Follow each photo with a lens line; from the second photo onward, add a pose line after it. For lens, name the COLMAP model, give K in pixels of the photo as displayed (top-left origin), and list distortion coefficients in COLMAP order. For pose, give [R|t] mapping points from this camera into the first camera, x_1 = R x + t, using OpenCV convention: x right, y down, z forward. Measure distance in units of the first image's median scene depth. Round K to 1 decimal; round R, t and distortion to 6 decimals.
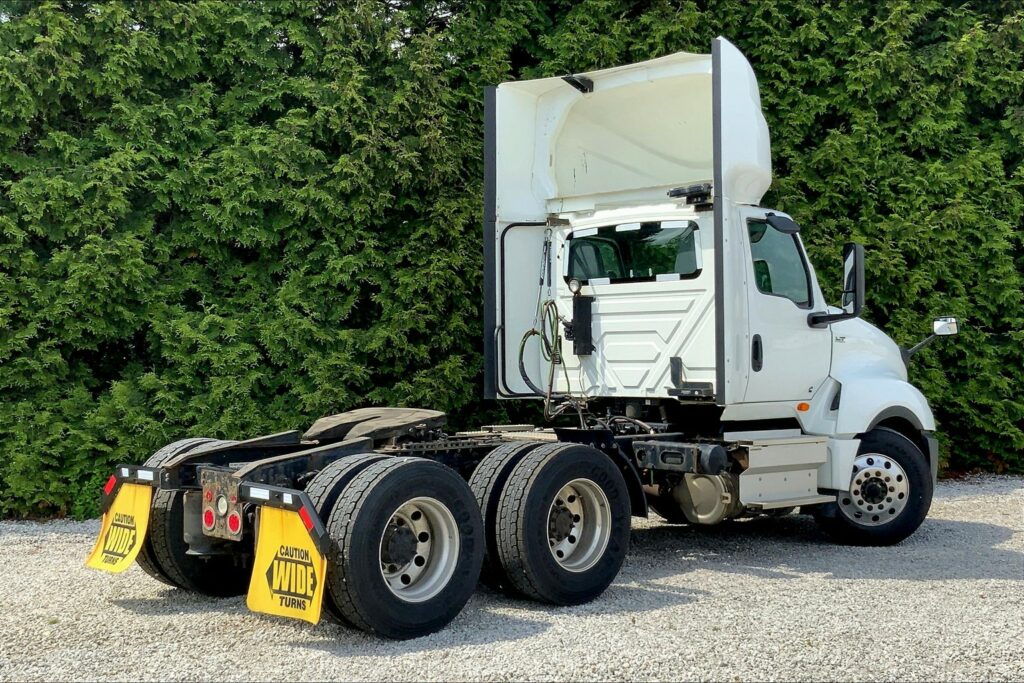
lens RADIAL K [[1389.8, 0, 514.7], [0, 1389.8, 344.9], [0, 0, 1]] dist [0.068374, 0.000000]
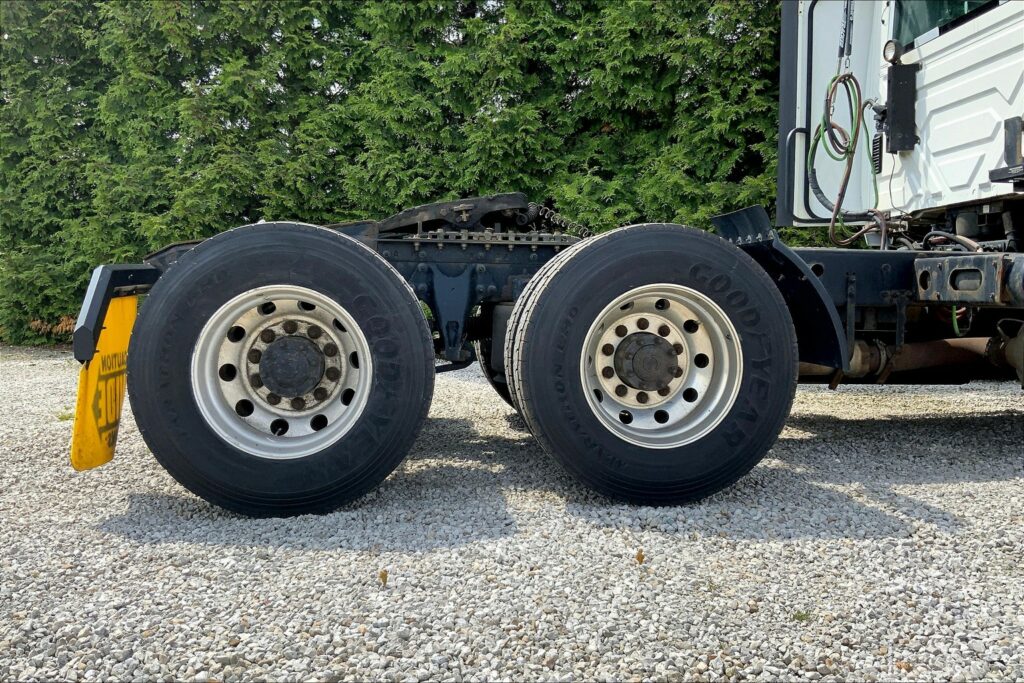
lens RADIAL K [[884.3, 0, 530.7], [0, 884.3, 329.7], [0, 0, 1]] dist [0.061469, -0.114073]
pose [[0.794988, 0.029037, -0.605930, 0.172682], [-0.006907, 0.999222, 0.038823, 0.079282], [0.606586, -0.026678, 0.794570, 0.536600]]
